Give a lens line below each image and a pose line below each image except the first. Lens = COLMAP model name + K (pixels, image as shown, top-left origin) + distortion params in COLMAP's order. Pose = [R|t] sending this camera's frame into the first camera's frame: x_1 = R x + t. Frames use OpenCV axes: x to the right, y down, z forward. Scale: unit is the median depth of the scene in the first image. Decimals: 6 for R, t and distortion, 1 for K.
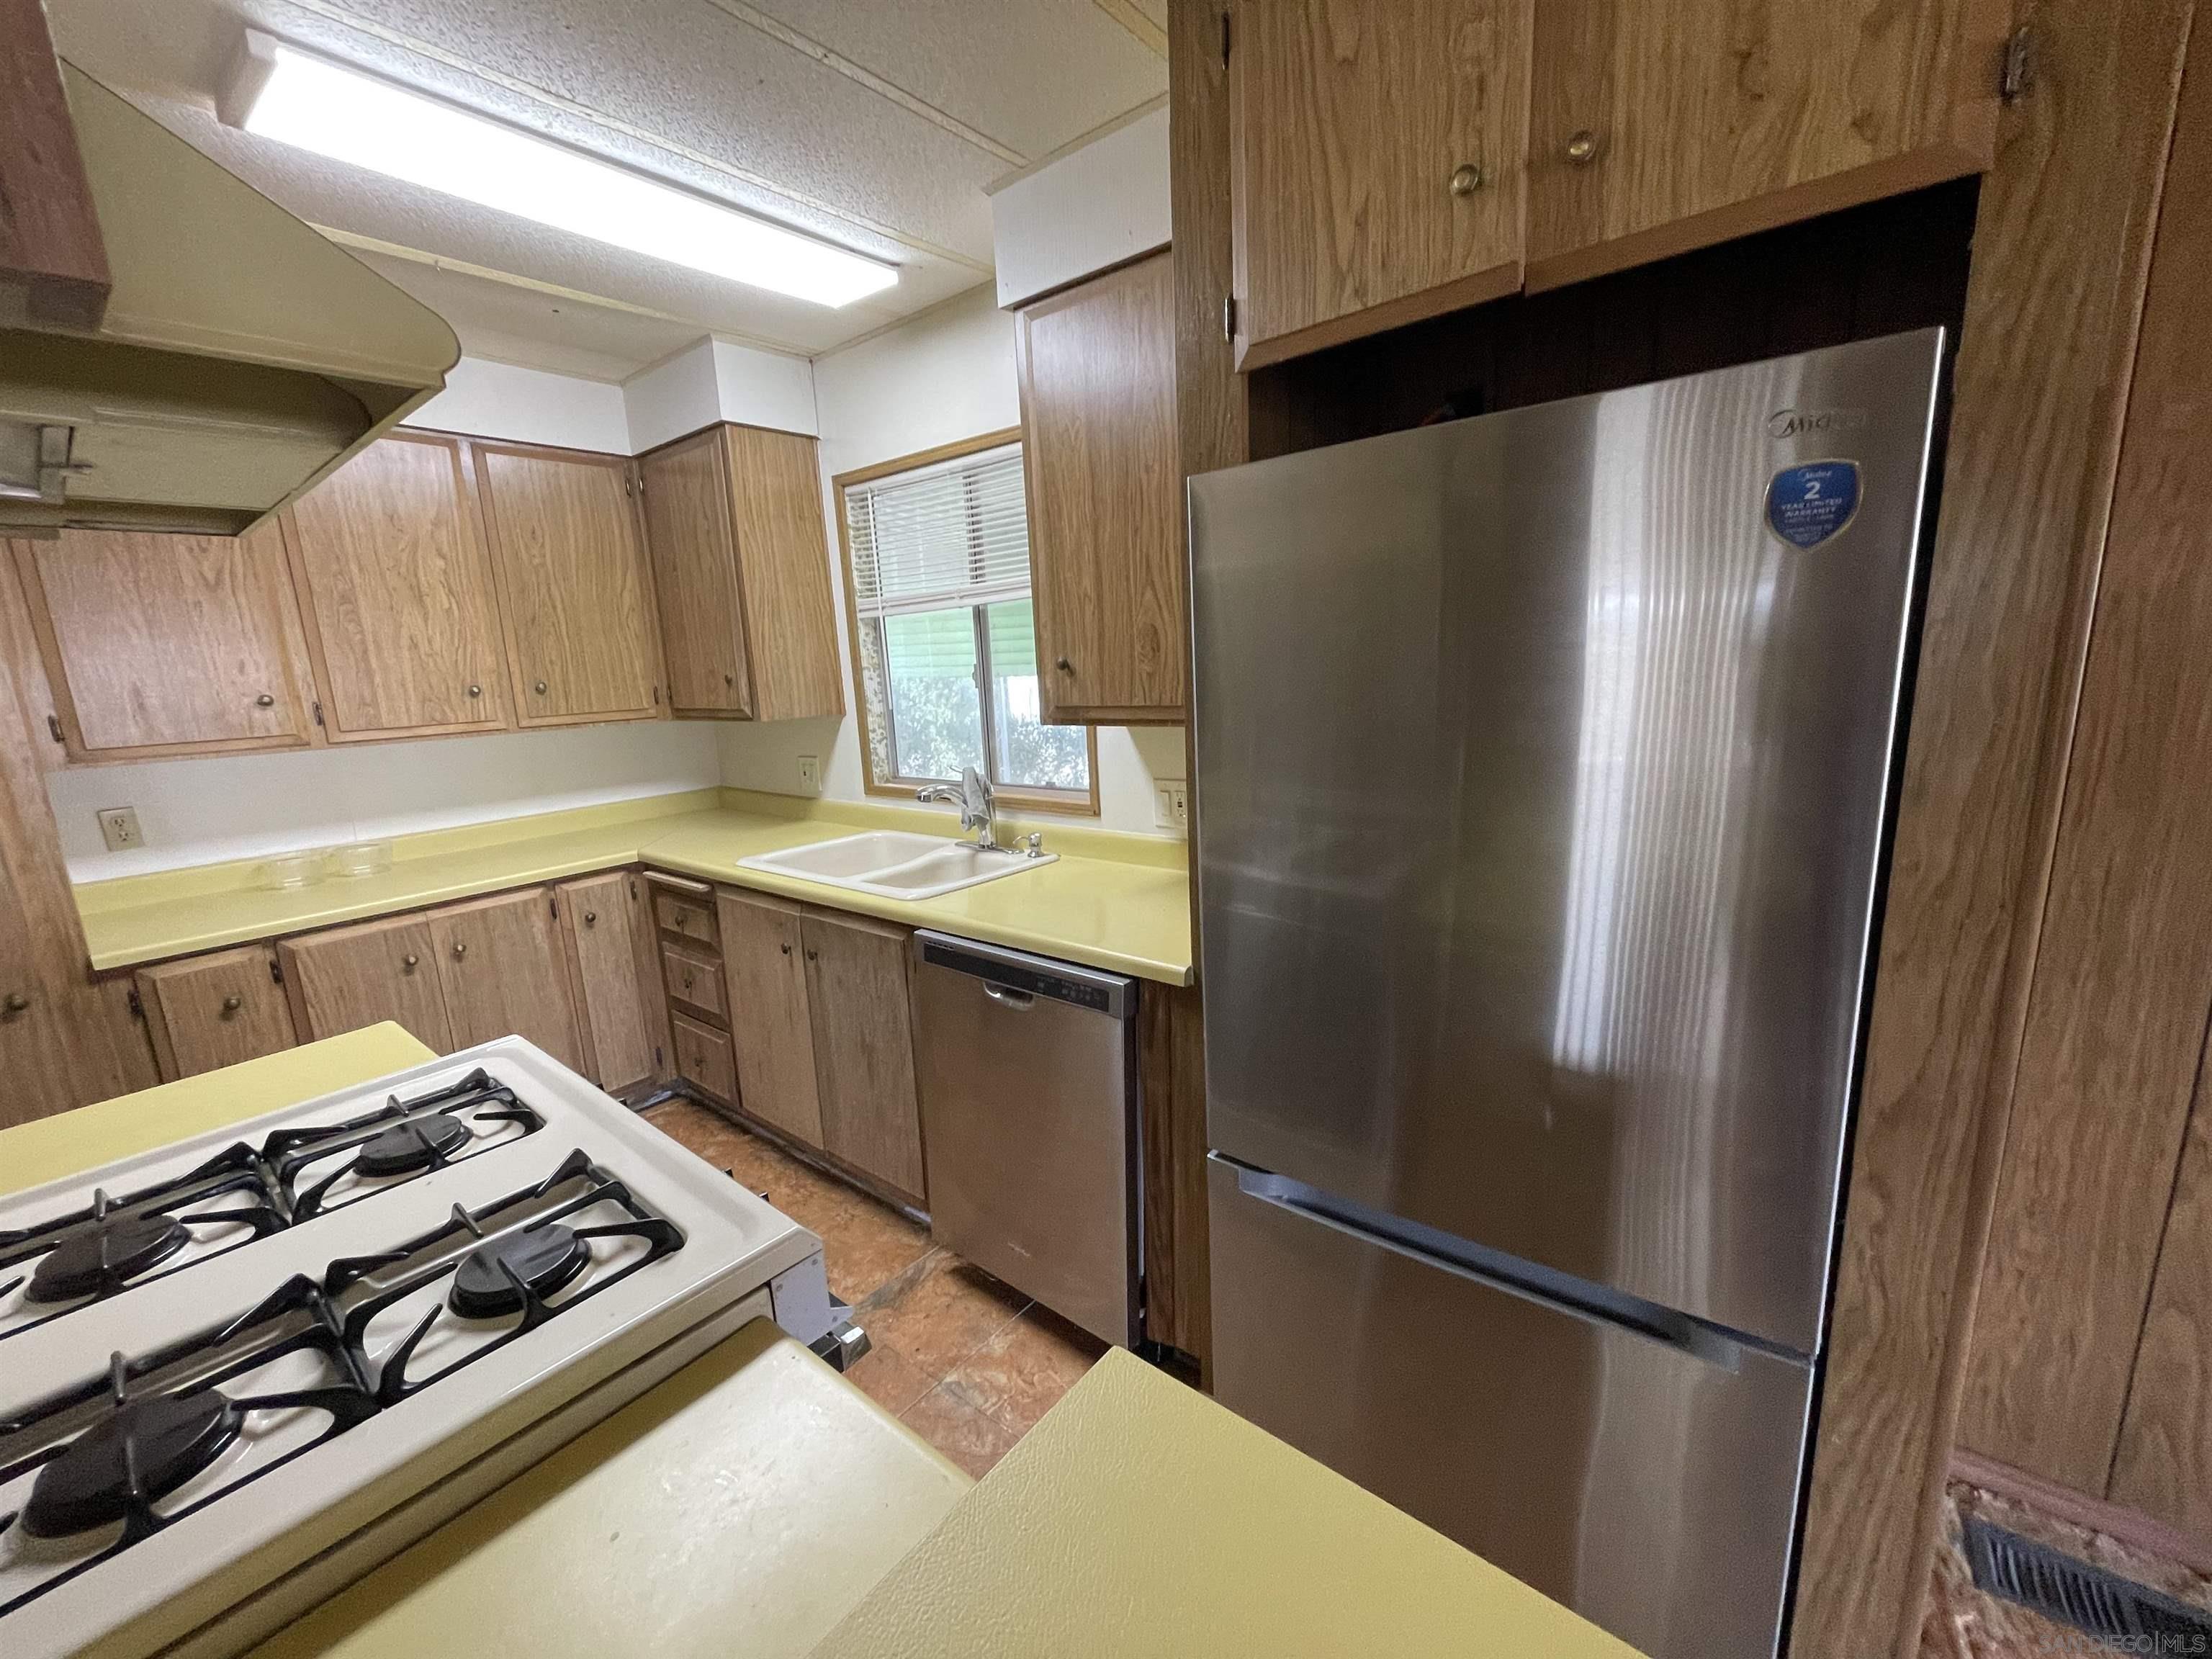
lens RADIAL K [[889.0, 0, 1086.2], [0, 889.0, 834.6], [0, 0, 1]] dist [-0.004404, -0.000099]
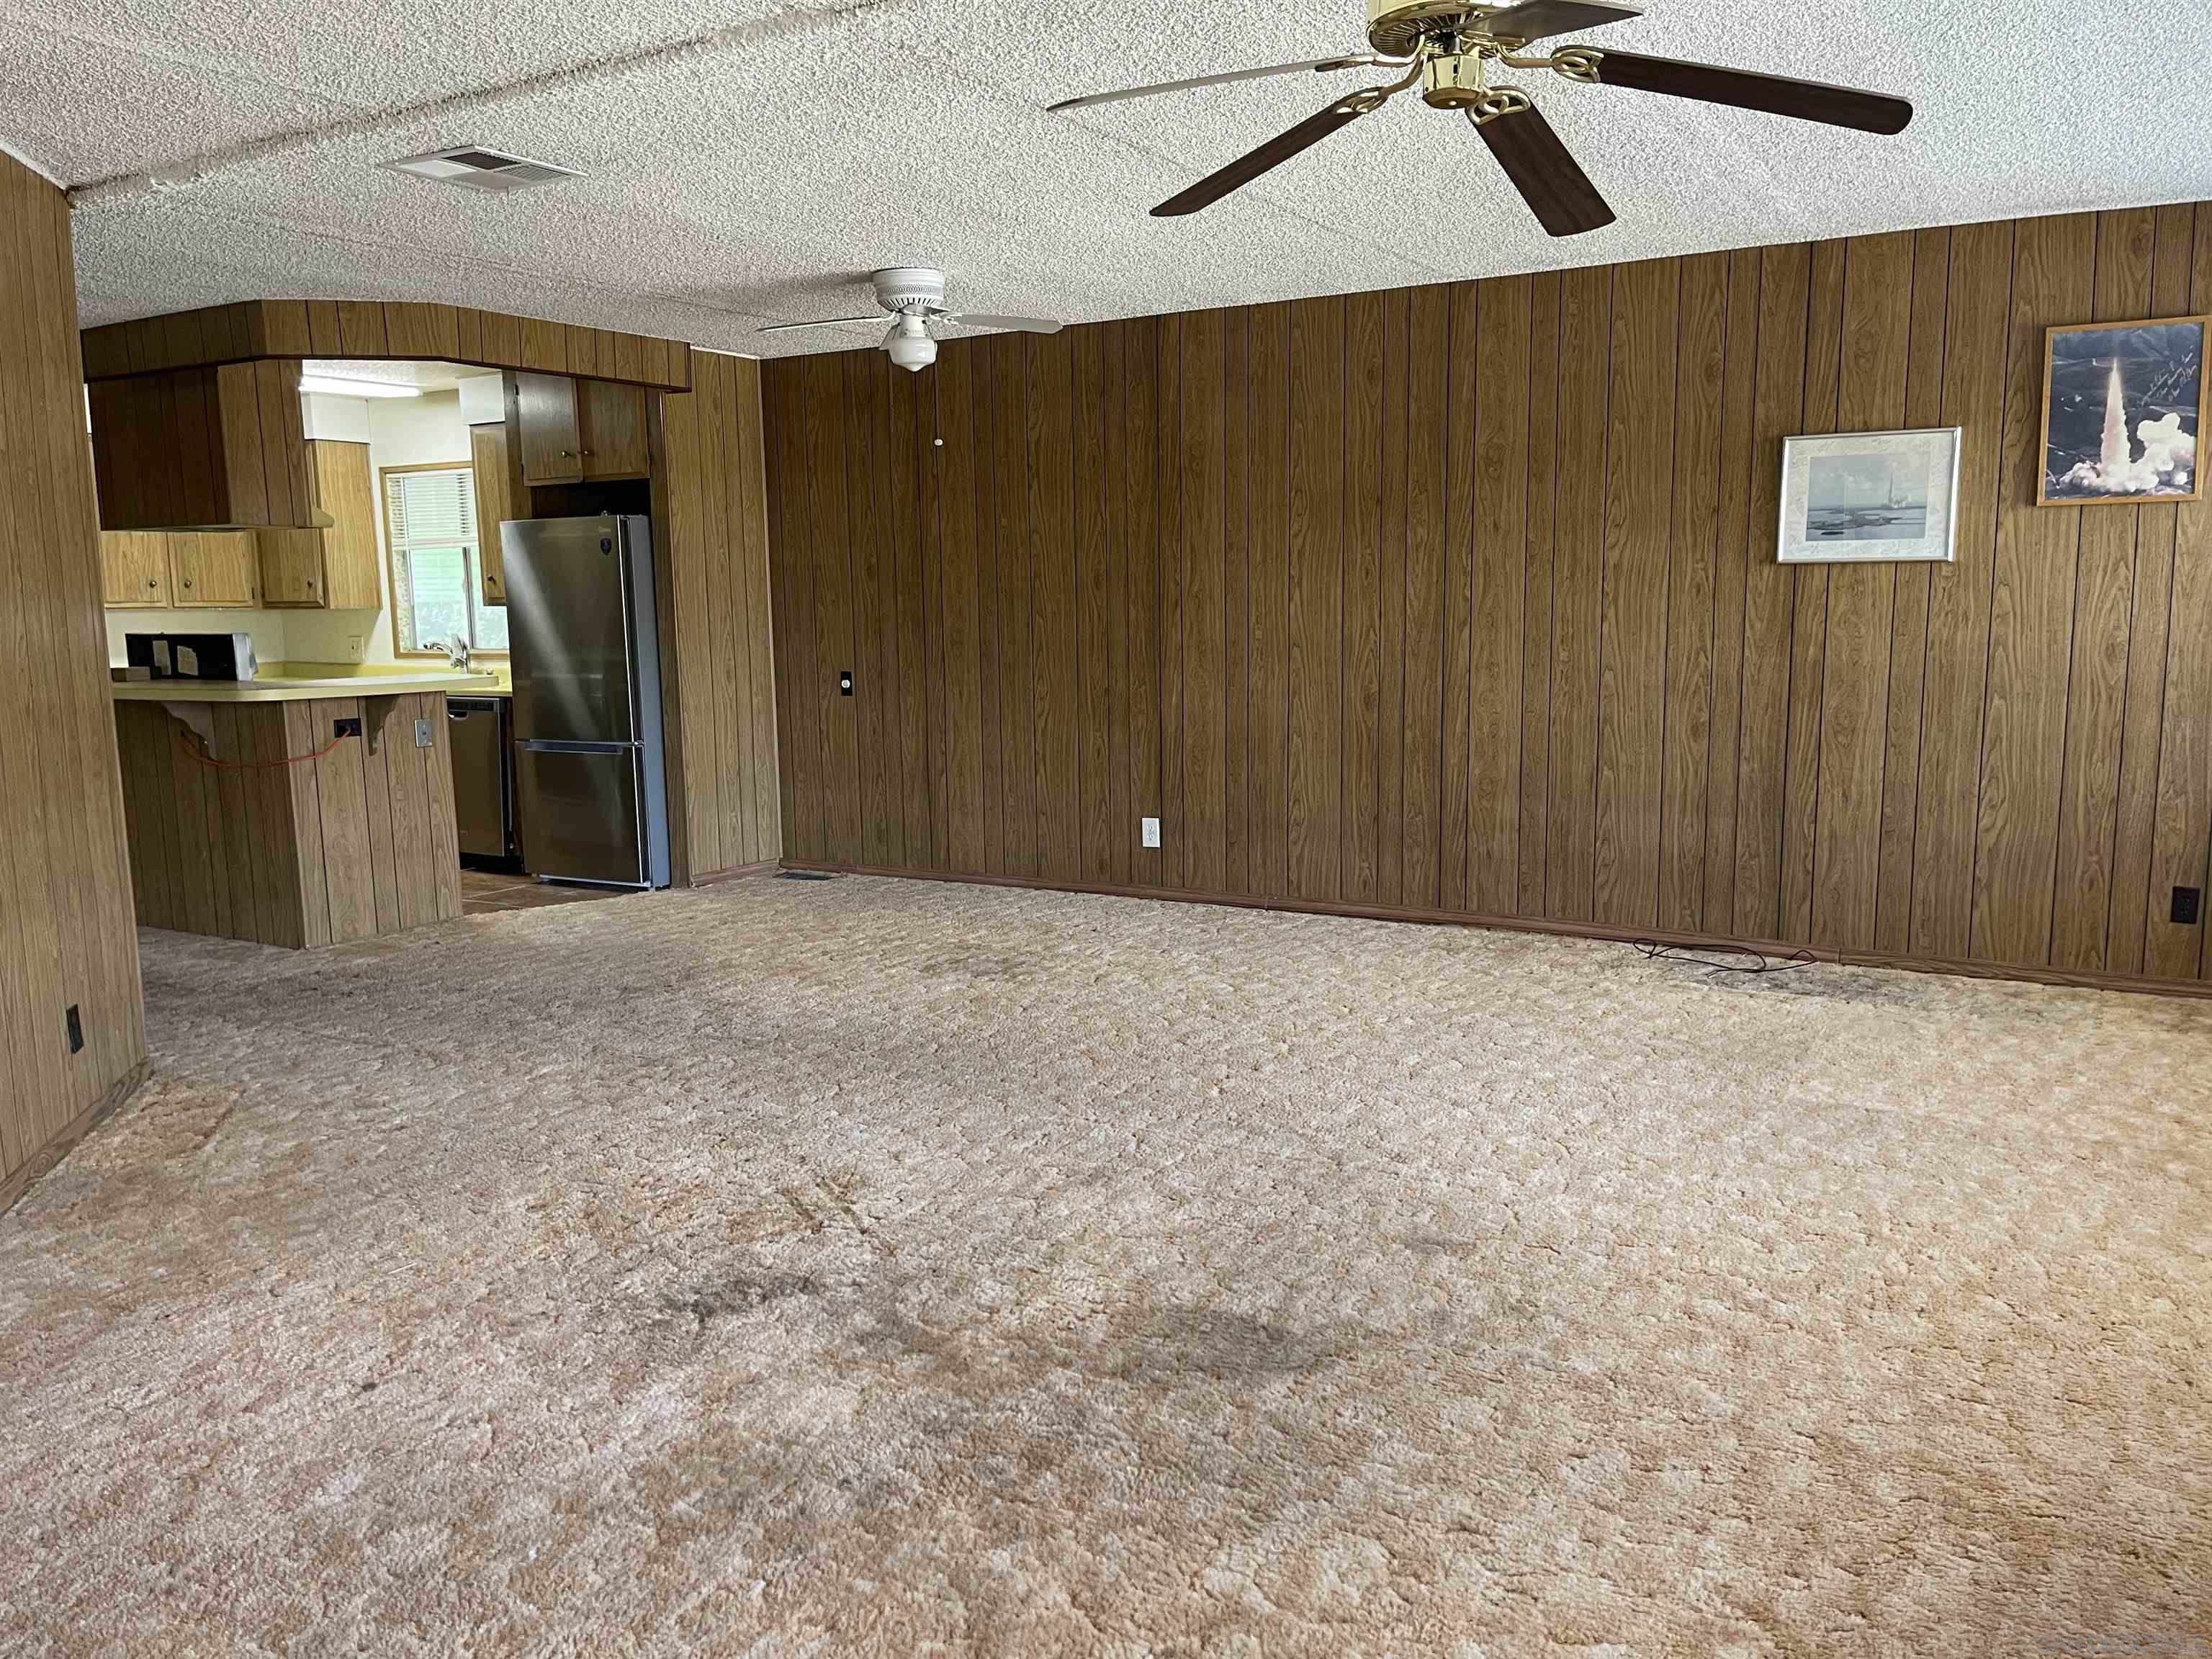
lens RADIAL K [[1639.2, 0, 1119.8], [0, 1639.2, 833.8], [0, 0, 1]] dist [0.010357, -0.024487]
pose [[0.984866, 0.010307, 0.173012, 0.563982], [0.000622, 0.998014, -0.062992, 0.486496], [-0.173318, 0.062146, 0.982903, -2.248260]]
